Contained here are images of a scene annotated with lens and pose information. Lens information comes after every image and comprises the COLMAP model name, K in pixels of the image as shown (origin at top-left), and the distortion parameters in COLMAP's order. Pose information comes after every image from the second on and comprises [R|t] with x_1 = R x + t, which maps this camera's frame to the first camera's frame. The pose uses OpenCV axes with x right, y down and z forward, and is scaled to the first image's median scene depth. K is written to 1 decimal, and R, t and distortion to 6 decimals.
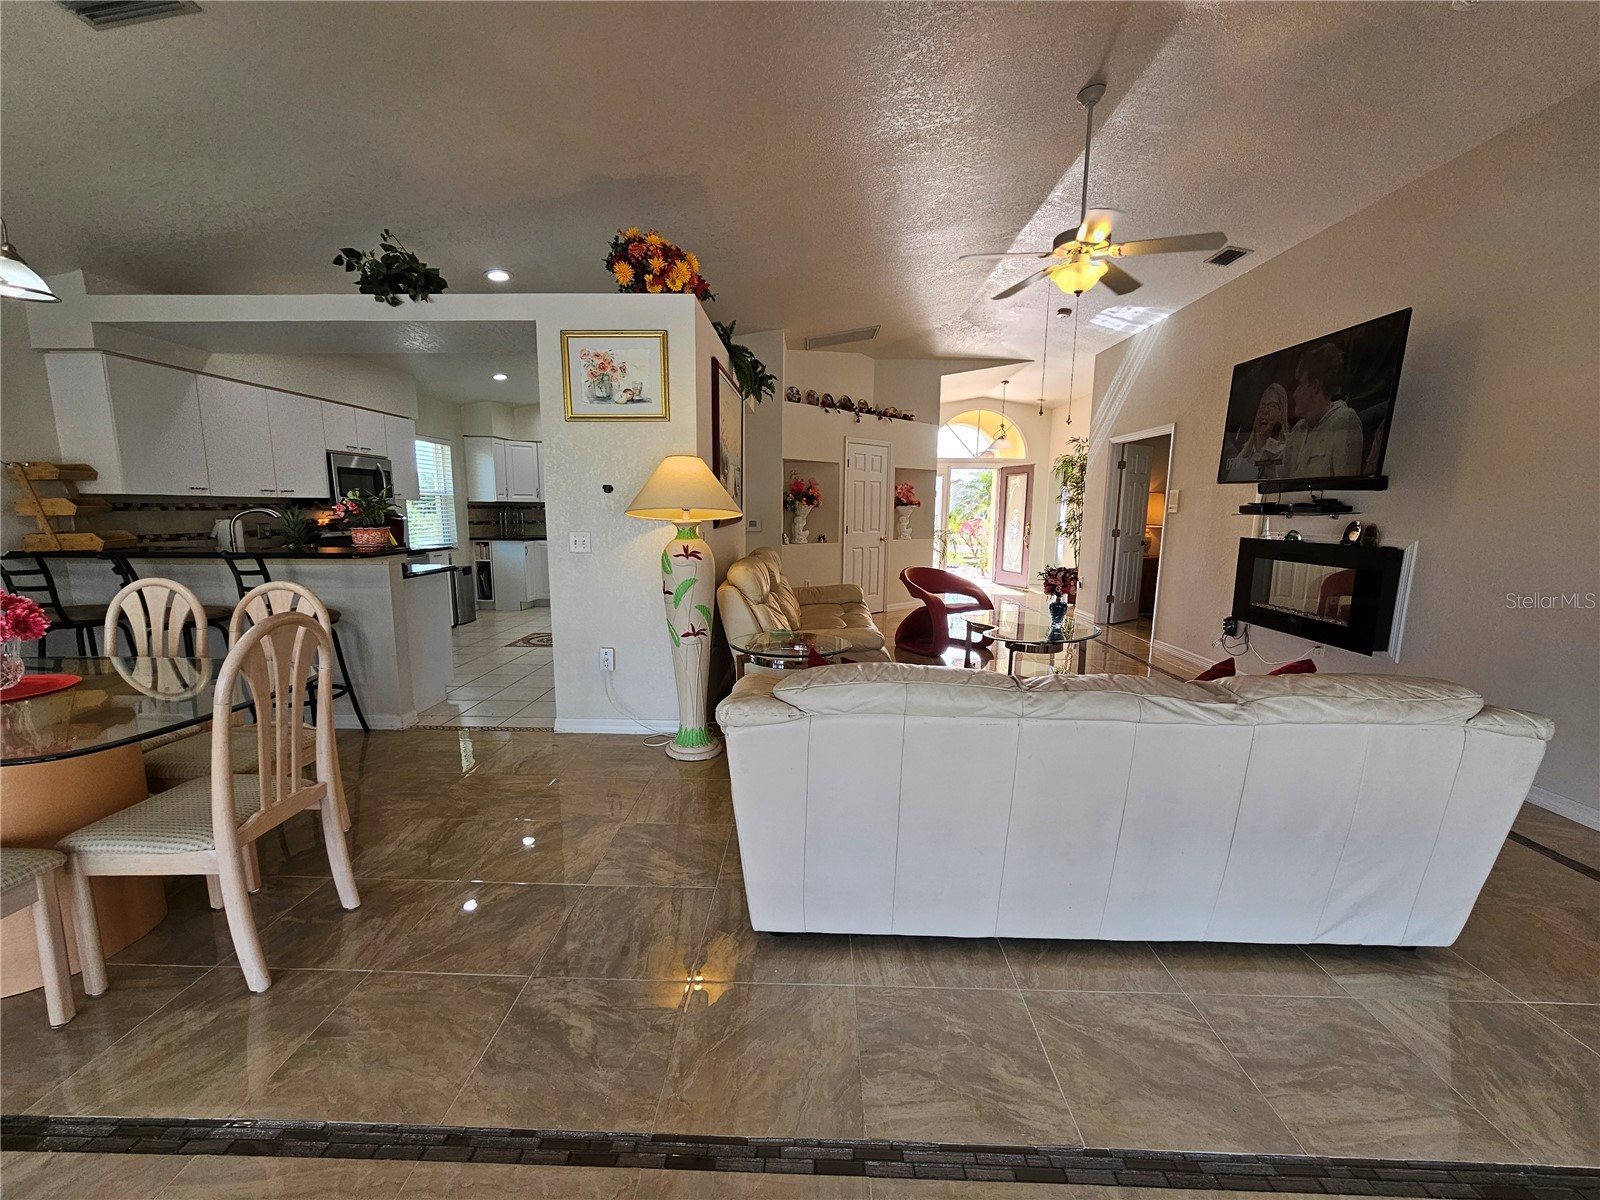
lens RADIAL K [[655.6, 0, 796.1], [0, 655.6, 610.1], [0, 0, 1]] dist [-0.007340, 0.003182]
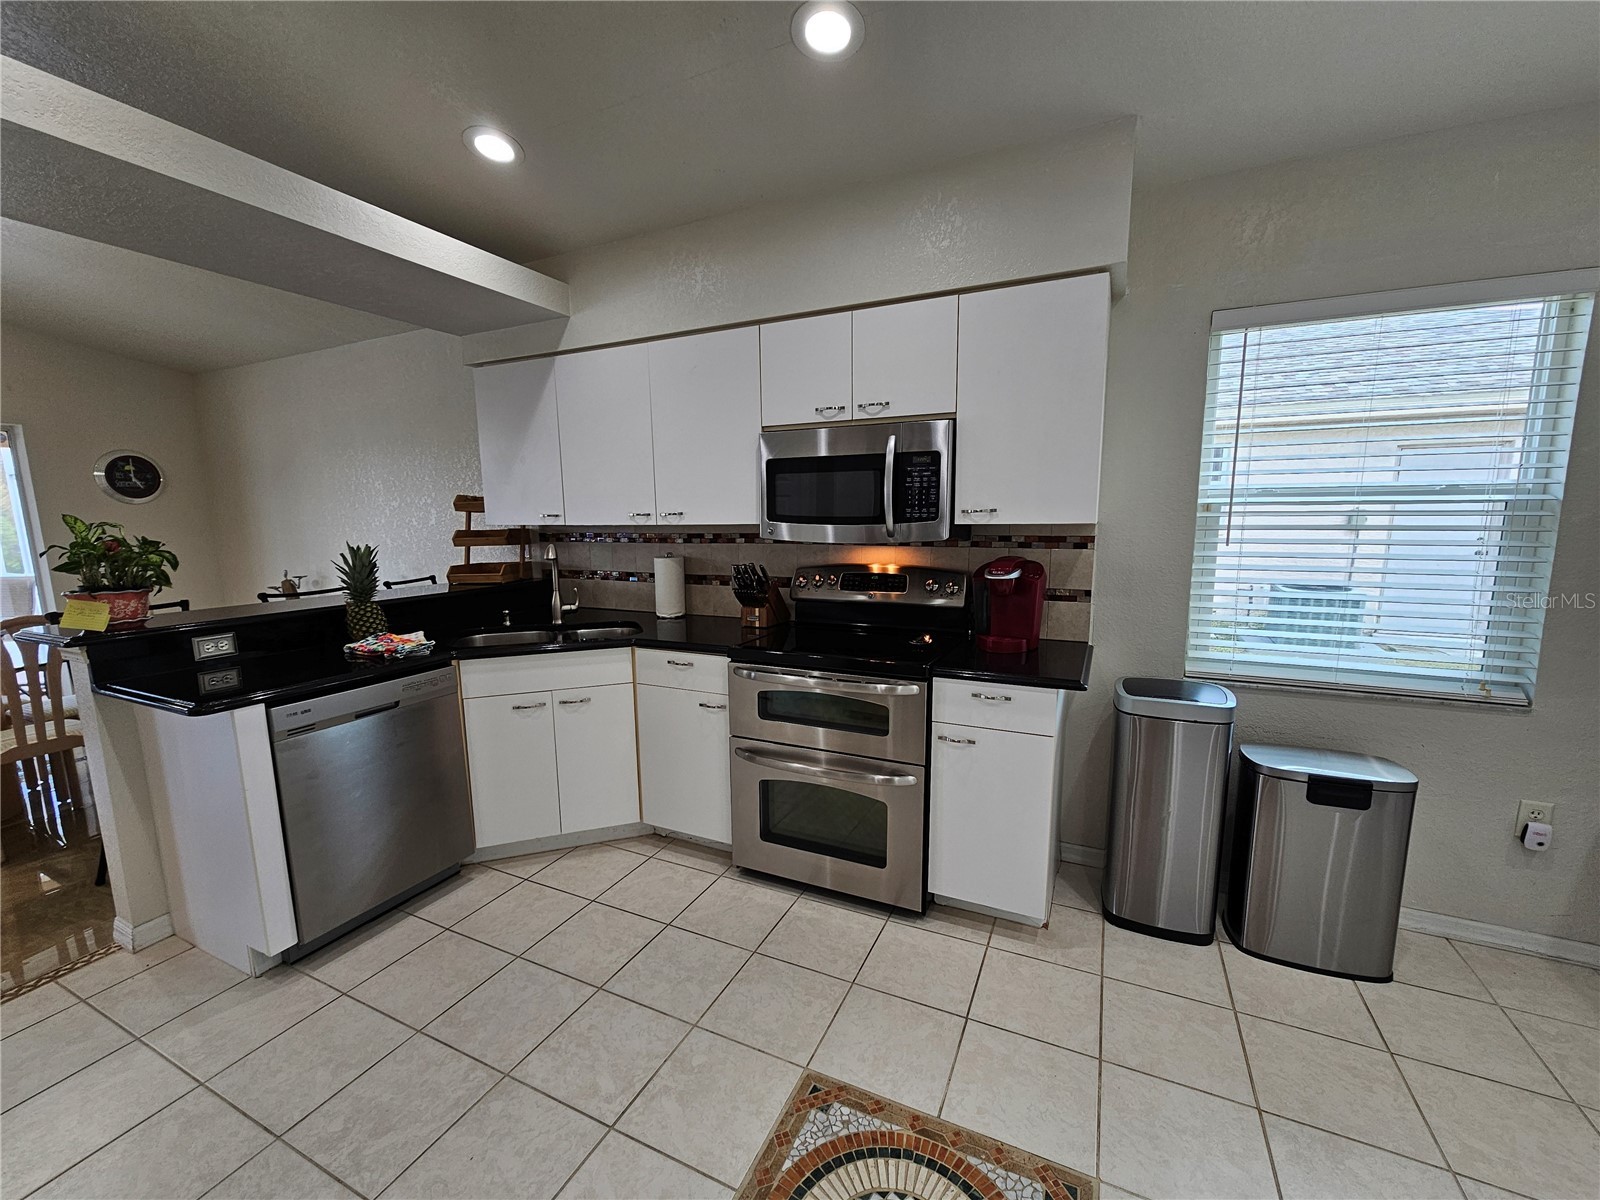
lens RADIAL K [[655.6, 0, 799.7], [0, 655.6, 613.0], [0, 0, 1]] dist [-0.007340, 0.003182]
pose [[-0.405212, 0.137058, -0.903890, -0.316729], [-0.134376, 0.969031, 0.207176, -0.257545], [0.904293, 0.205412, -0.374246, 1.480441]]
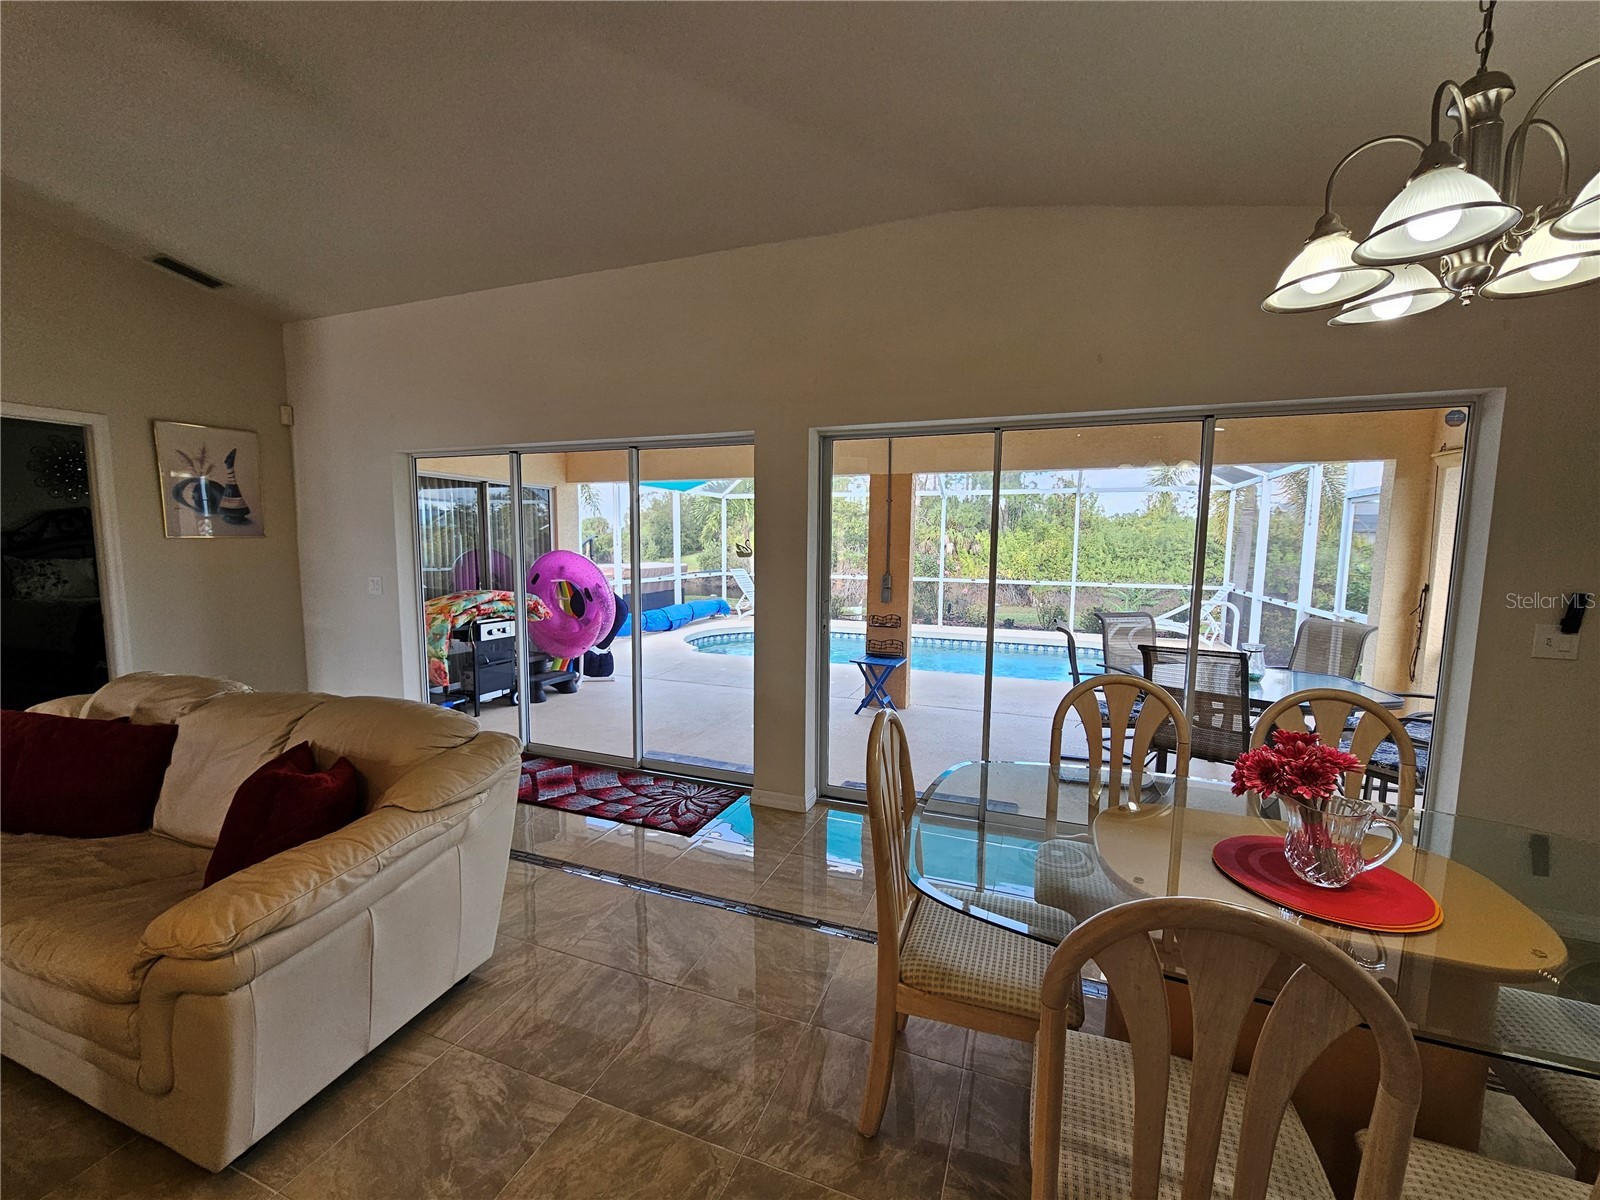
lens RADIAL K [[655.6, 0, 800.8], [0, 655.6, 613.1], [0, 0, 1]] dist [-0.007340, 0.003182]
pose [[-0.943127, -0.054285, 0.327970, -0.397345], [0.033045, 0.966381, 0.254981, -0.151375], [-0.330786, 0.251317, -0.909627, 0.755975]]
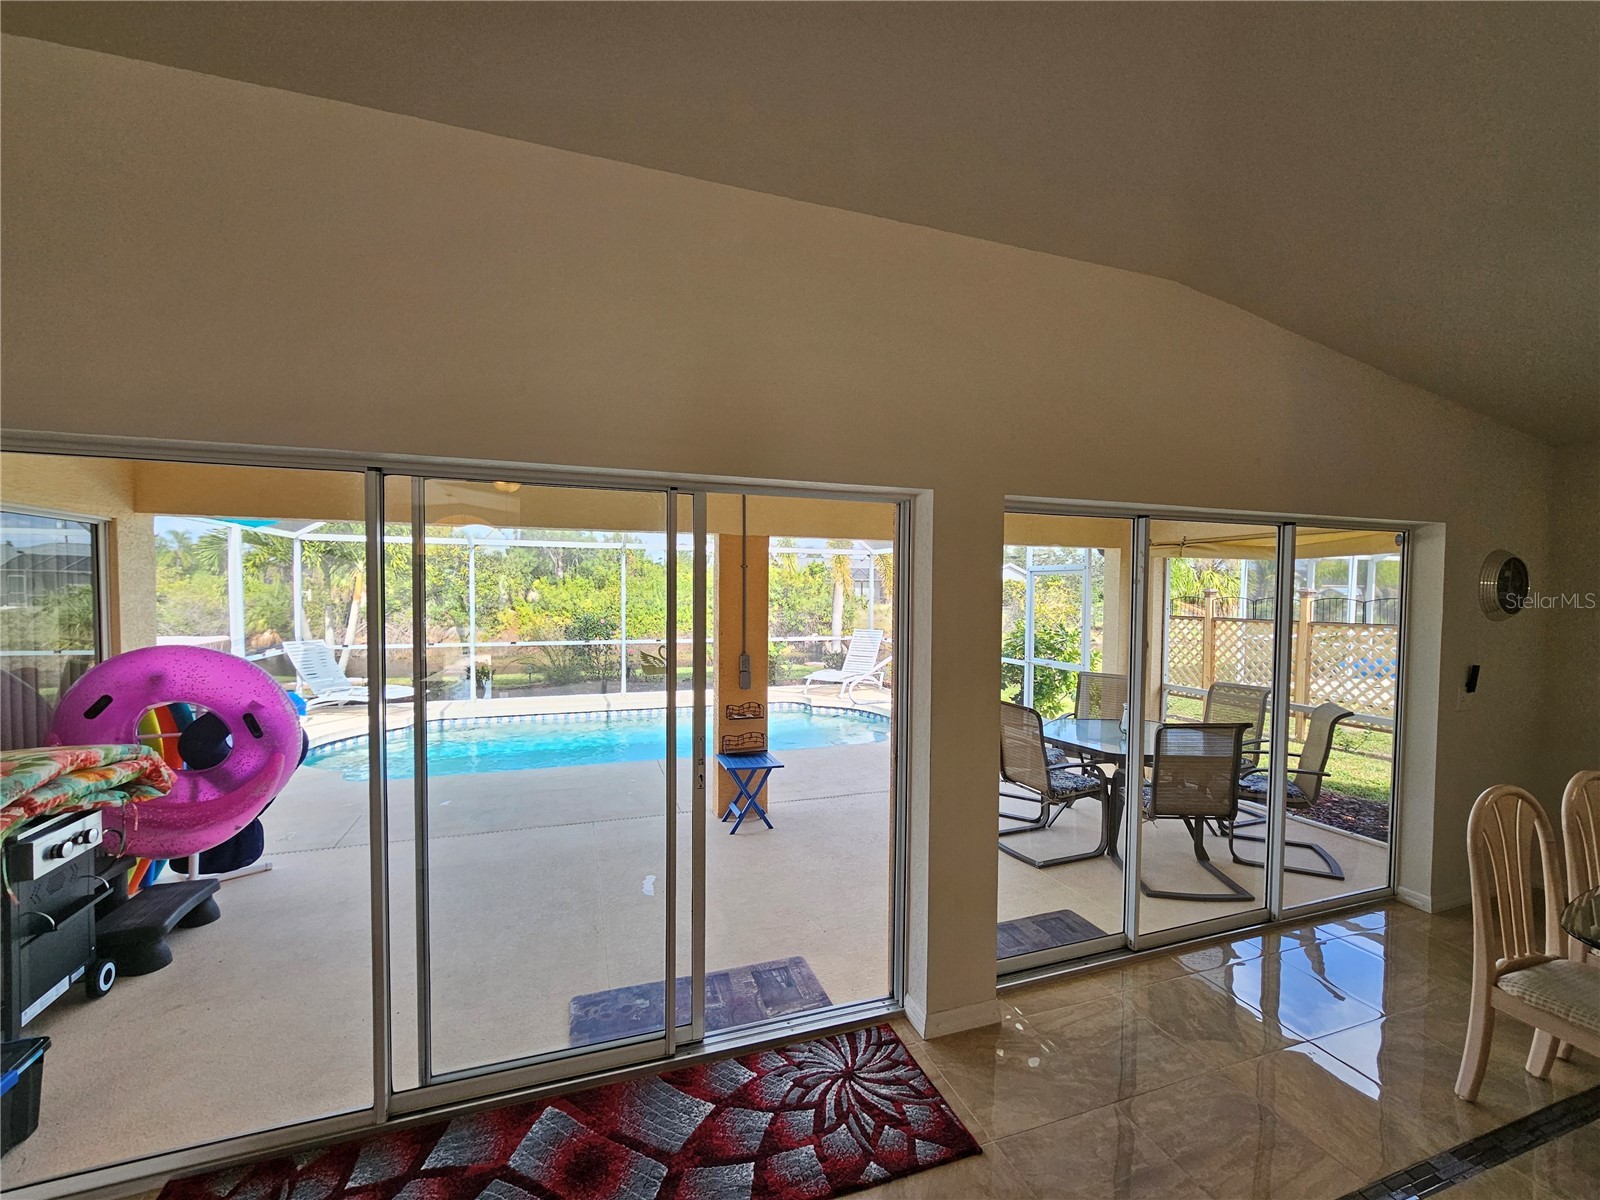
lens RADIAL K [[655.6, 0, 798.8], [0, 655.6, 610.1], [0, 0, 1]] dist [-0.007340, 0.003182]
pose [[-0.935262, -0.005685, -0.353911, 0.210880], [-0.071073, 0.982523, 0.172037, -0.152604], [0.346748, 0.186053, -0.919320, 0.489577]]
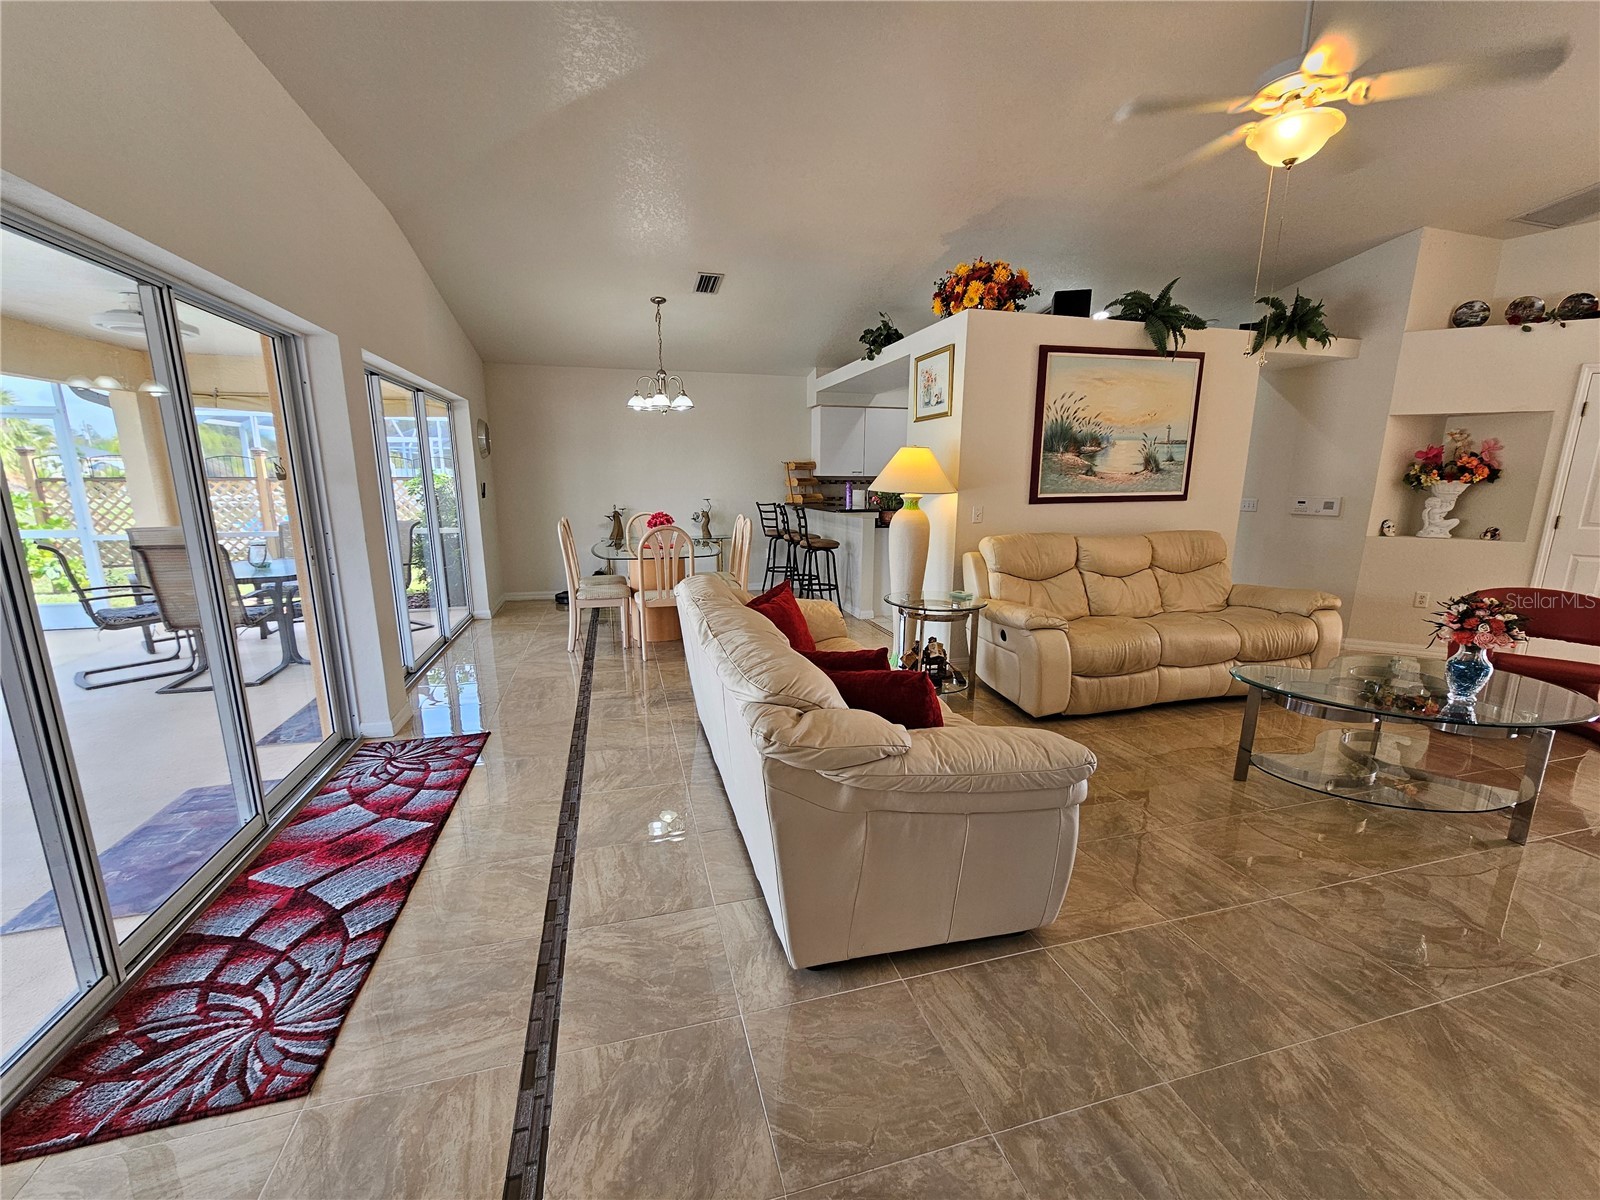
lens RADIAL K [[655.6, 0, 797.9], [0, 655.6, 608.1], [0, 0, 1]] dist [-0.007340, 0.003182]
pose [[0.295392, 0.183409, -0.937606, 0.773931], [-0.147460, 0.978392, 0.144930, -0.052928], [0.943928, 0.095448, 0.316054, 0.287586]]
